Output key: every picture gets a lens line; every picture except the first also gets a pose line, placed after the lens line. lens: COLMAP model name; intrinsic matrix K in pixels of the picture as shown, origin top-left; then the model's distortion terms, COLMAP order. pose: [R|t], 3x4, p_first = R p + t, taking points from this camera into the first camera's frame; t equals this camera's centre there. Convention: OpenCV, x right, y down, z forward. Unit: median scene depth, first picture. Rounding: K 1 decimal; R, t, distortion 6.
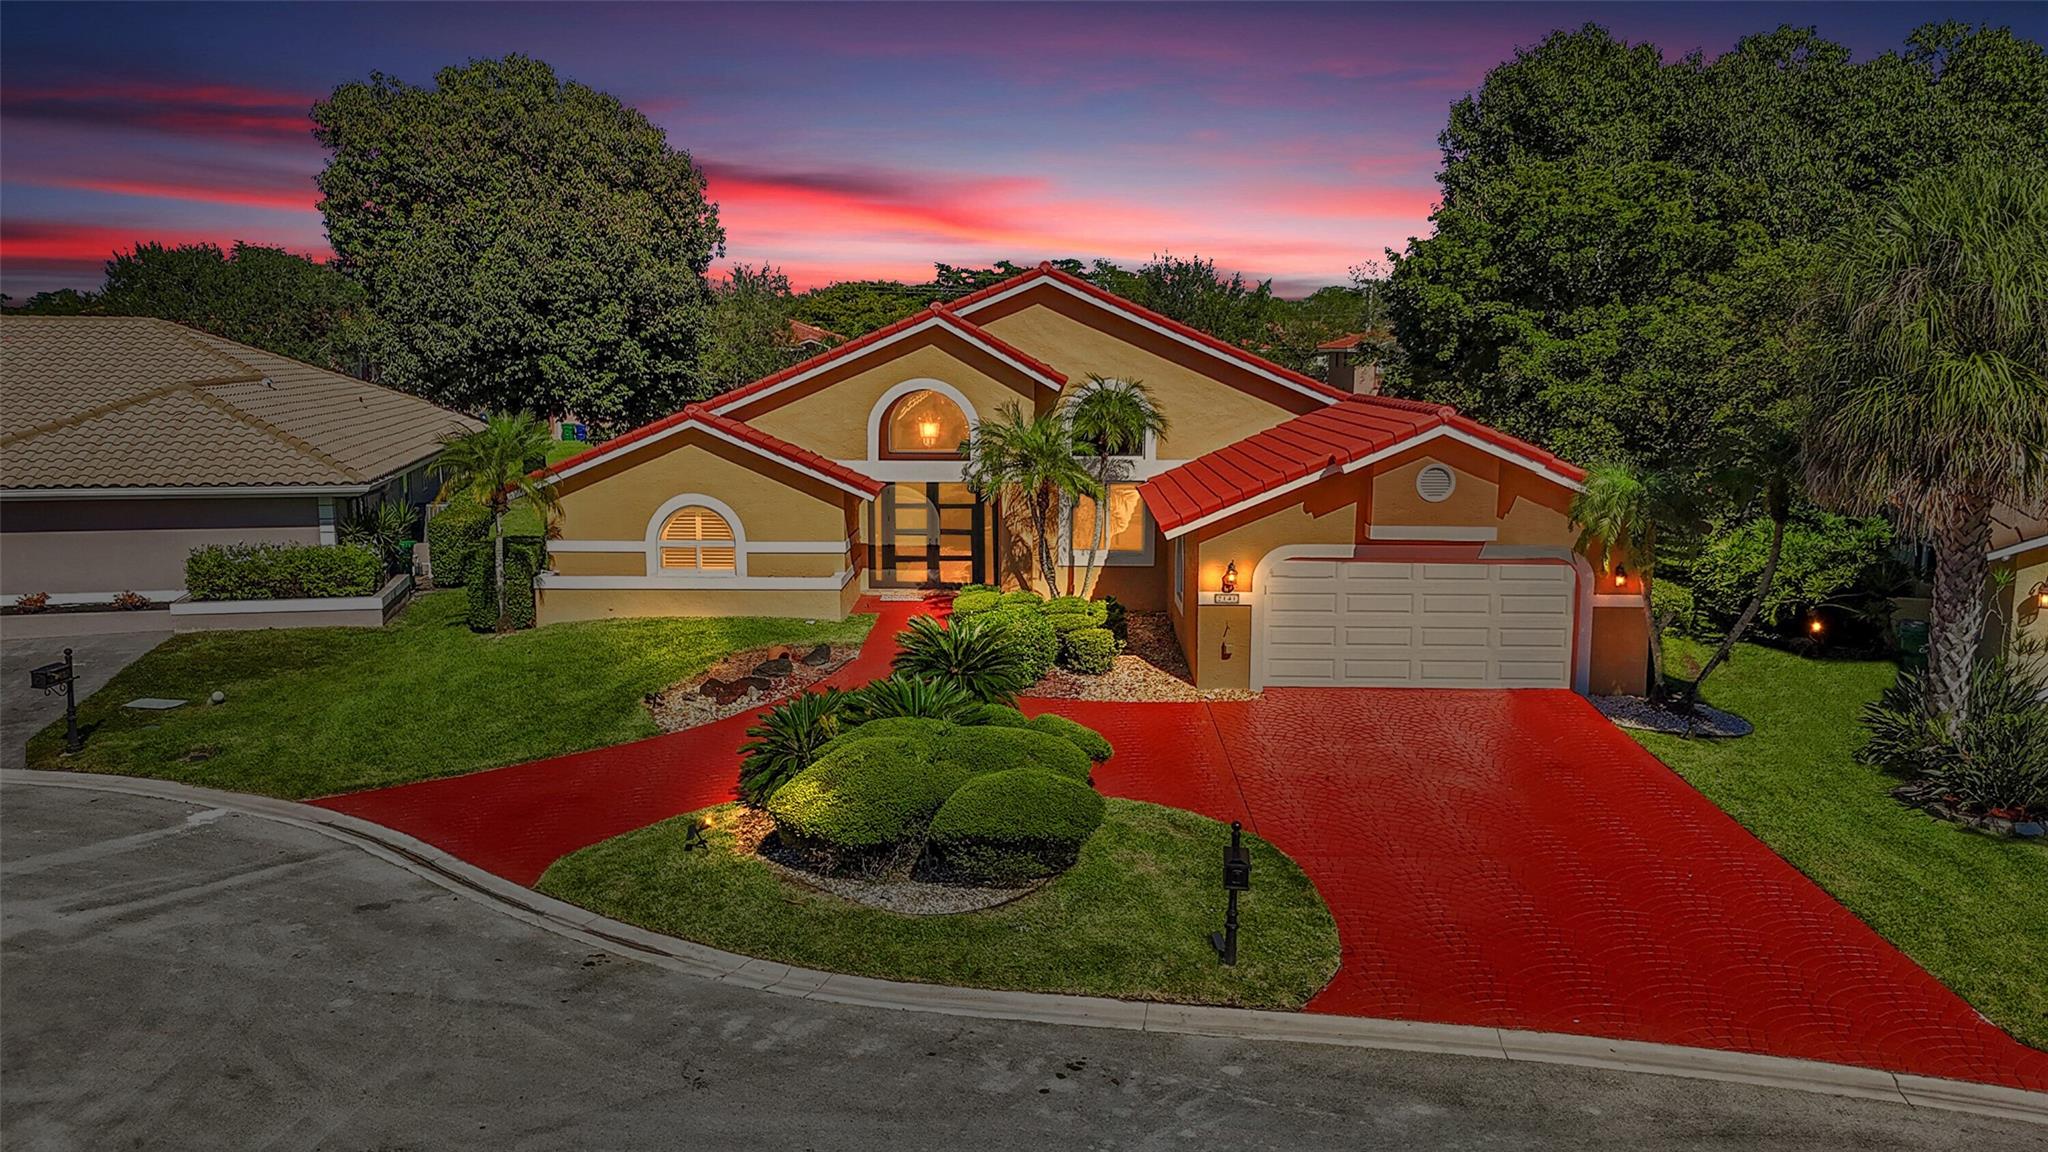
lens RADIAL K [[1501.5, 0, 1024.0], [0, 1501.5, 576.0], [0, 0, 1]] dist [0.099641, -0.153216]
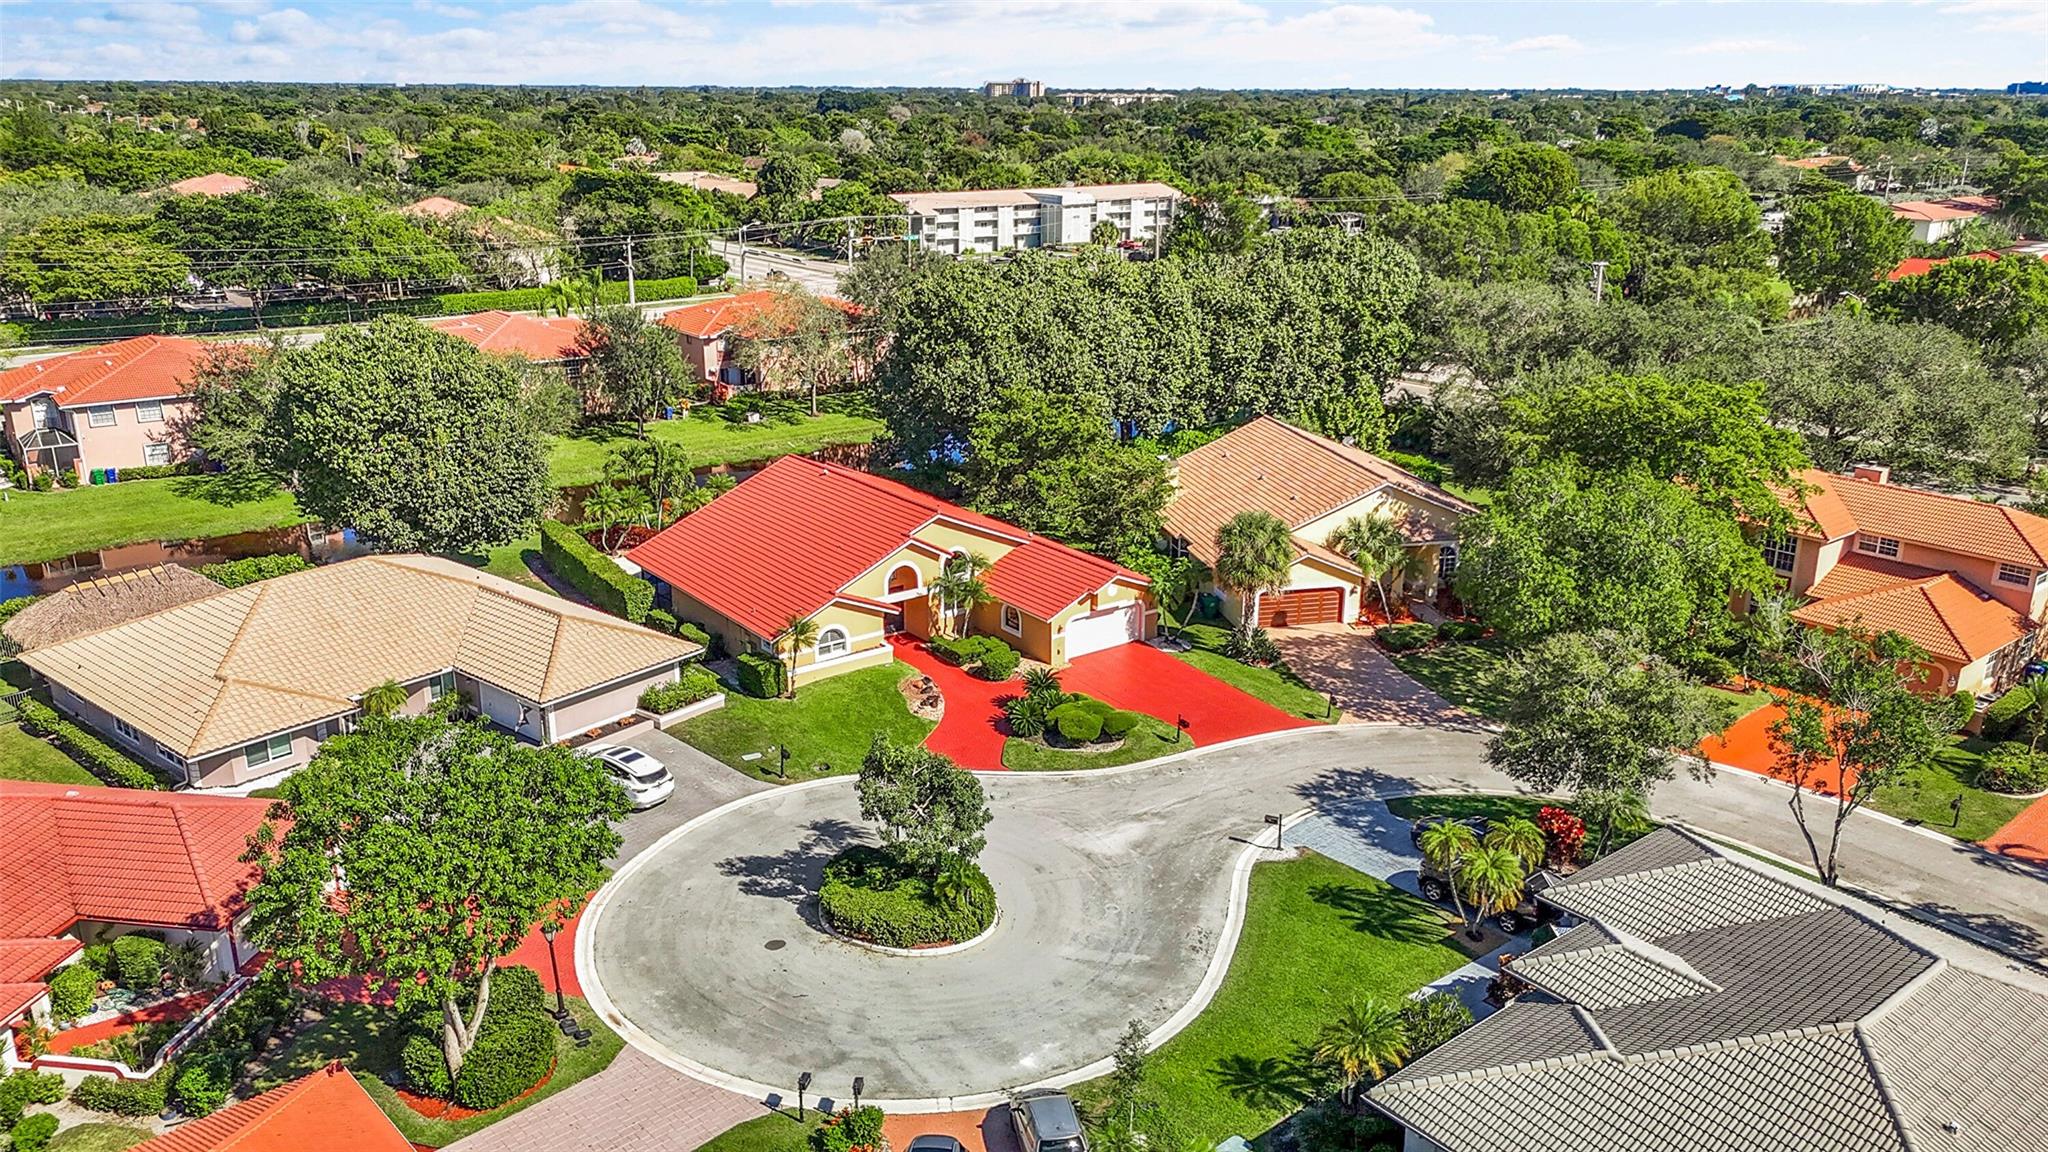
lens RADIAL K [[1495.5, 0, 1016.7], [0, 1495.5, 565.6], [0, 0, 1]] dist [0.095808, -0.095498]
pose [[0.793969, -0.186193, 0.578744, -1.396771], [0.092572, 0.977873, 0.187602, -0.588614], [-0.600869, -0.095375, 0.793638, -1.144622]]
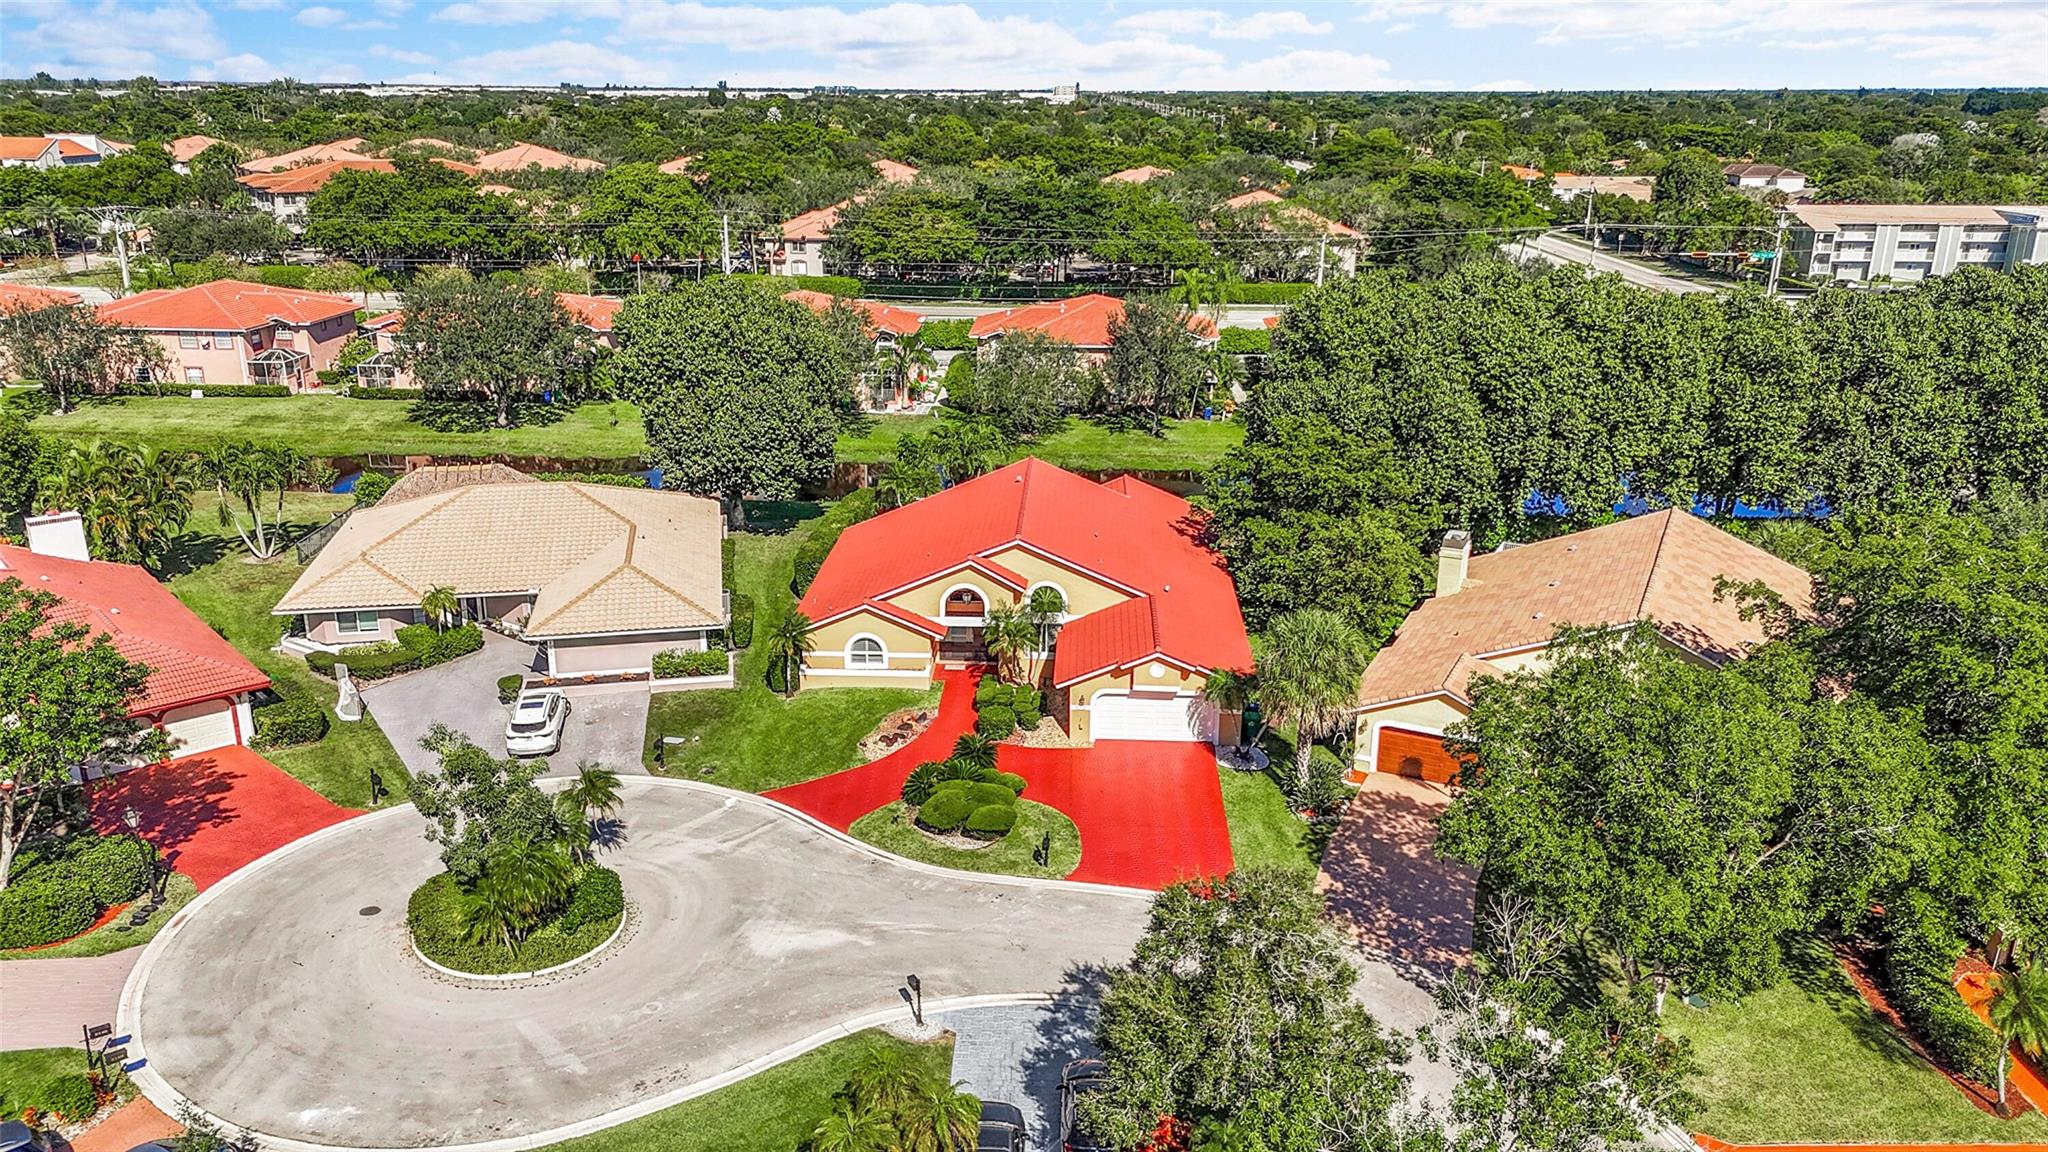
lens RADIAL K [[1495.5, 0, 1016.7], [0, 1495.5, 565.6], [0, 0, 1]] dist [0.095808, -0.095498]
pose [[0.999436, 0.010578, -0.031870, 0.085255], [-0.005534, 0.987992, 0.154404, -0.513346], [0.033121, -0.154141, 0.987494, -1.244357]]
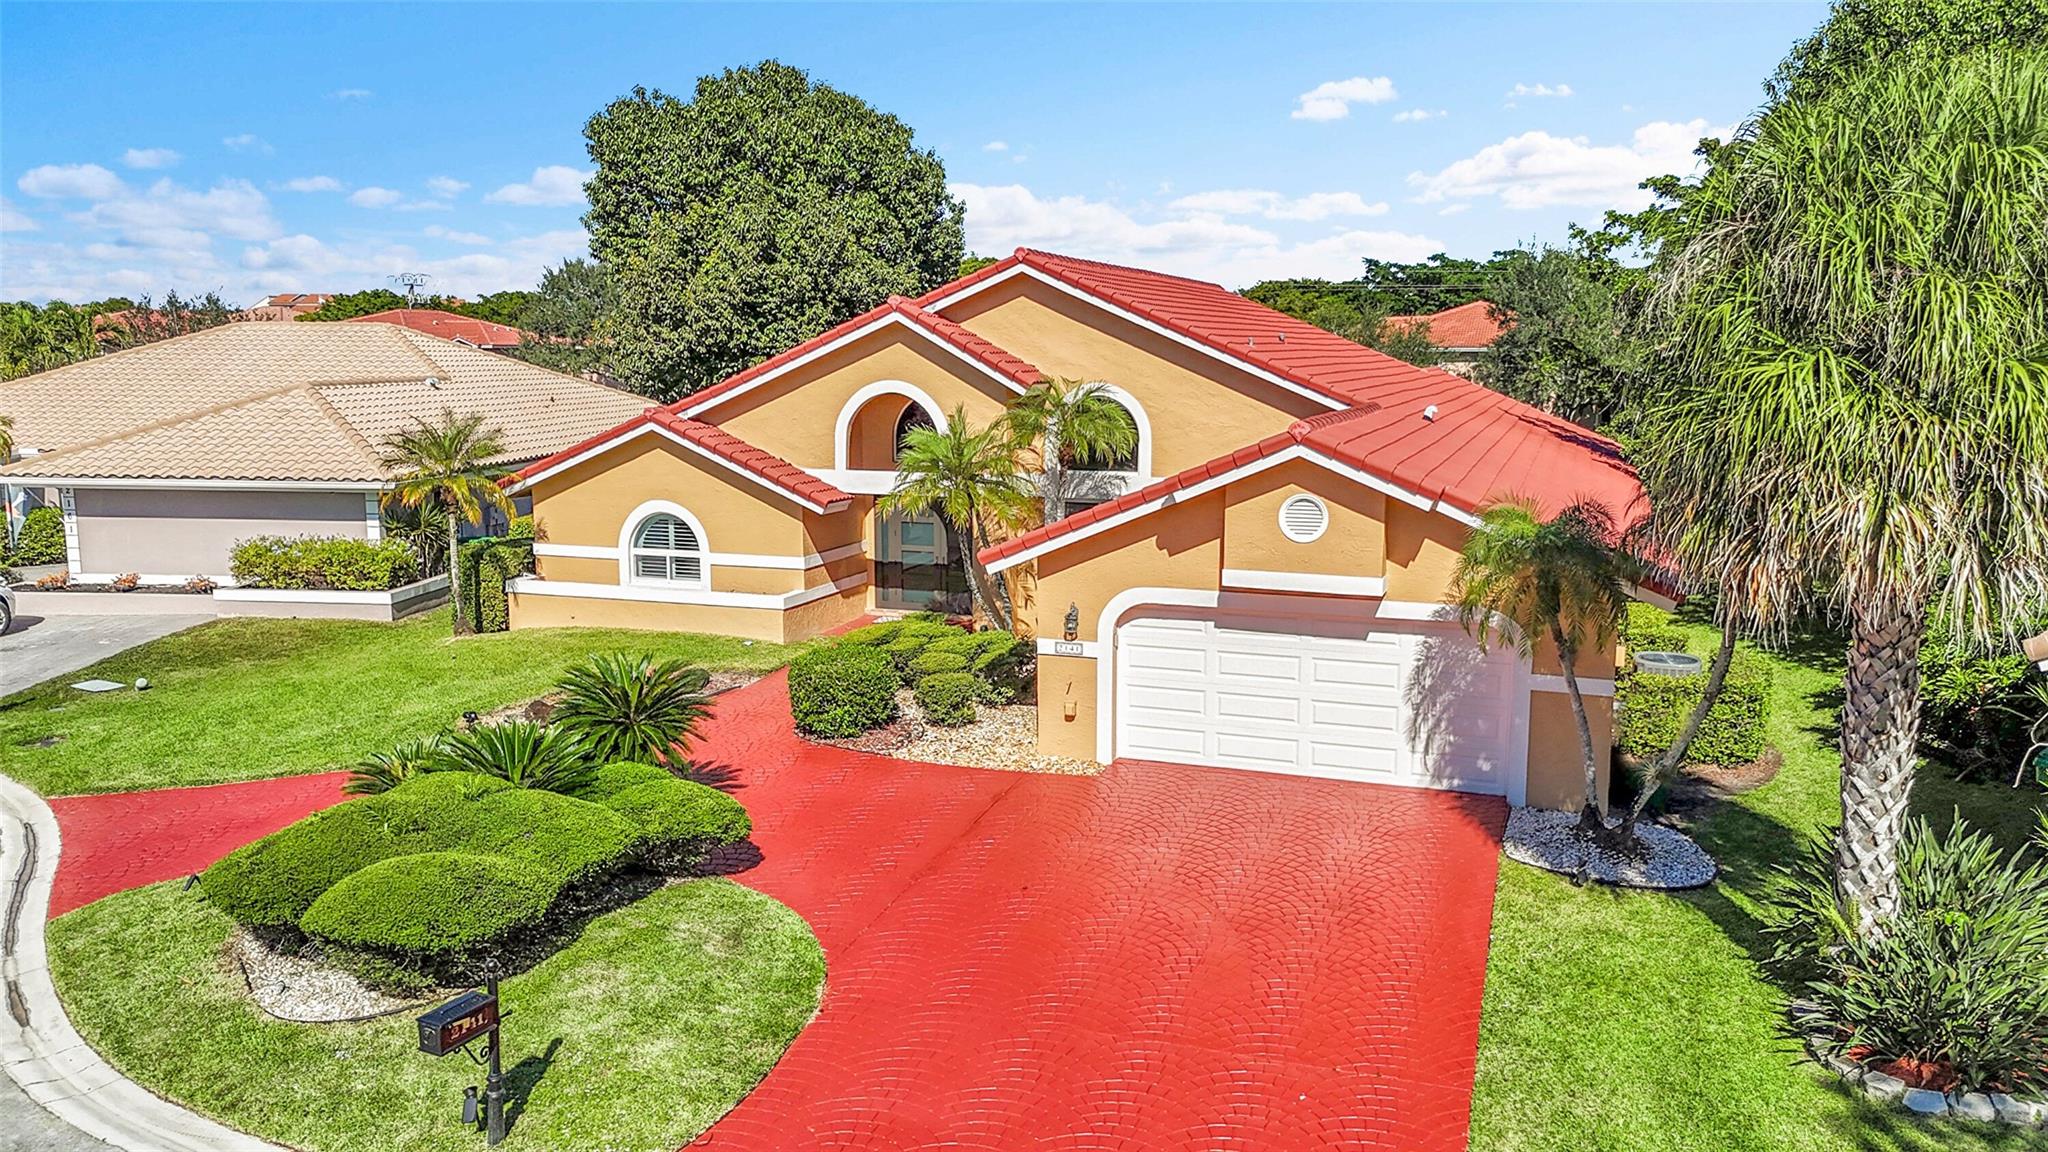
lens RADIAL K [[1501.5, 0, 1024.0], [0, 1501.5, 576.0], [0, 0, 1]] dist [0.099641, -0.153216]
pose [[0.946235, 0.046103, -0.320177, 0.306761], [-0.046490, 0.998898, 0.006440, -0.023828], [0.320121, 0.008791, 0.947336, 0.171378]]
